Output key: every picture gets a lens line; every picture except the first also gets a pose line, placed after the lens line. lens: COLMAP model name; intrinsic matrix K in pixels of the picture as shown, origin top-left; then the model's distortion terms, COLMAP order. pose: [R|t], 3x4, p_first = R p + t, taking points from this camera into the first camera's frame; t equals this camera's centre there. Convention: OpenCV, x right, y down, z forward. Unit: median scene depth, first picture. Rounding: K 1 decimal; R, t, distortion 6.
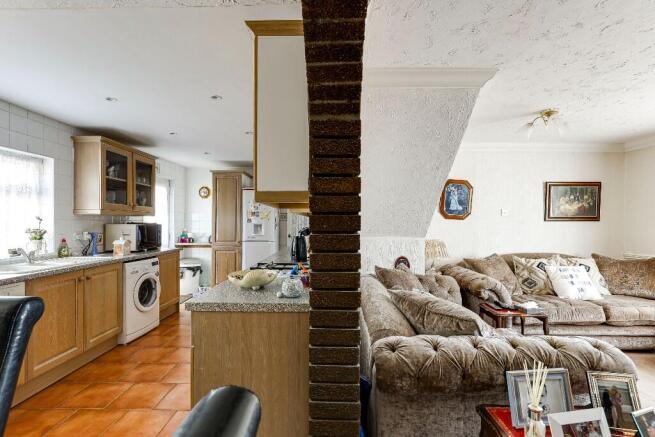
lens RADIAL K [[301.2, 0, 331.1], [0, 301.2, 220.7], [0, 0, 1]] dist [-0.023903, 0.006879]
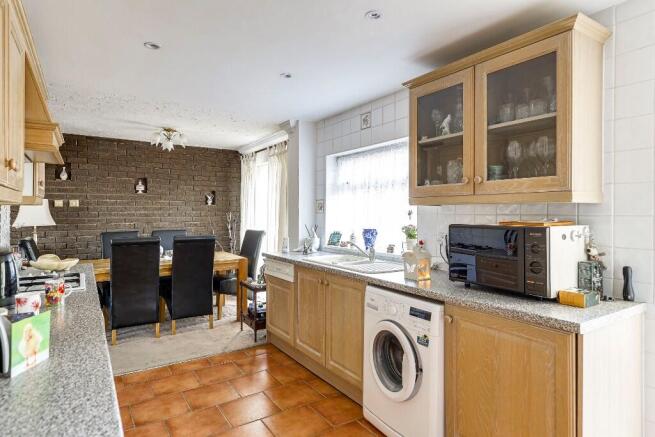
lens RADIAL K [[362.3, 0, 316.5], [0, 362.3, 206.3], [0, 0, 1]] dist [-0.002708, -0.000440]
pose [[-0.836707, -0.004150, -0.547635, -0.217381], [0.006110, 0.999838, -0.016911, -0.009366], [0.547617, -0.017496, -0.836546, 1.770306]]
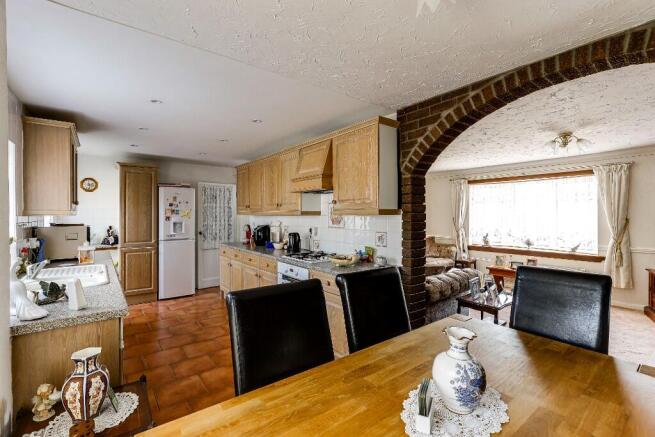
lens RADIAL K [[301.2, 0, 322.4], [0, 301.2, 214.5], [0, 0, 1]] dist [-0.023903, 0.006879]
pose [[0.787503, 0.000485, 0.616311, -0.847413], [-0.004759, 0.999975, 0.005294, -0.038130], [-0.616292, -0.007103, 0.787485, -0.116239]]
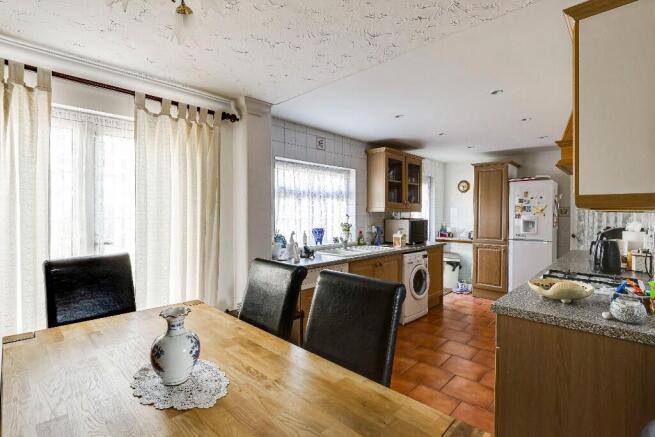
lens RADIAL K [[314.5, 0, 328.7], [0, 314.5, 214.7], [0, 0, 1]] dist [-0.004378, 0.000214]
pose [[0.724708, 0.005945, -0.689030, -0.070340], [0.000454, 0.999958, 0.009105, -0.024880], [0.689056, -0.006911, 0.724675, -0.093680]]
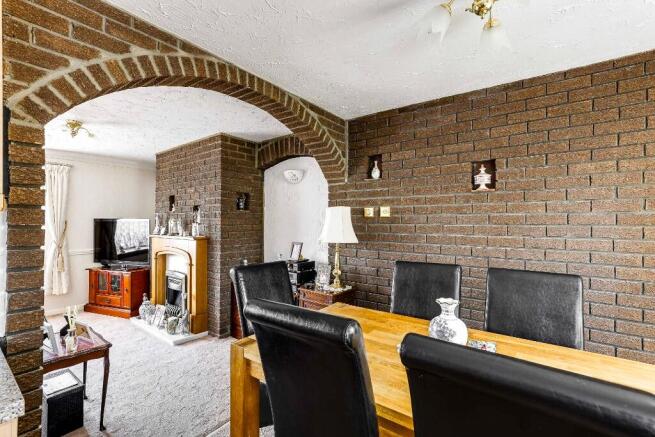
lens RADIAL K [[301.2, 0, 324.8], [0, 301.2, 218.3], [0, 0, 1]] dist [-0.023903, 0.006879]
pose [[-0.809075, 0.002540, 0.587700, -0.618094], [-0.008182, 0.999845, -0.015585, -0.021607], [-0.587649, -0.017418, -0.808929, 0.580279]]
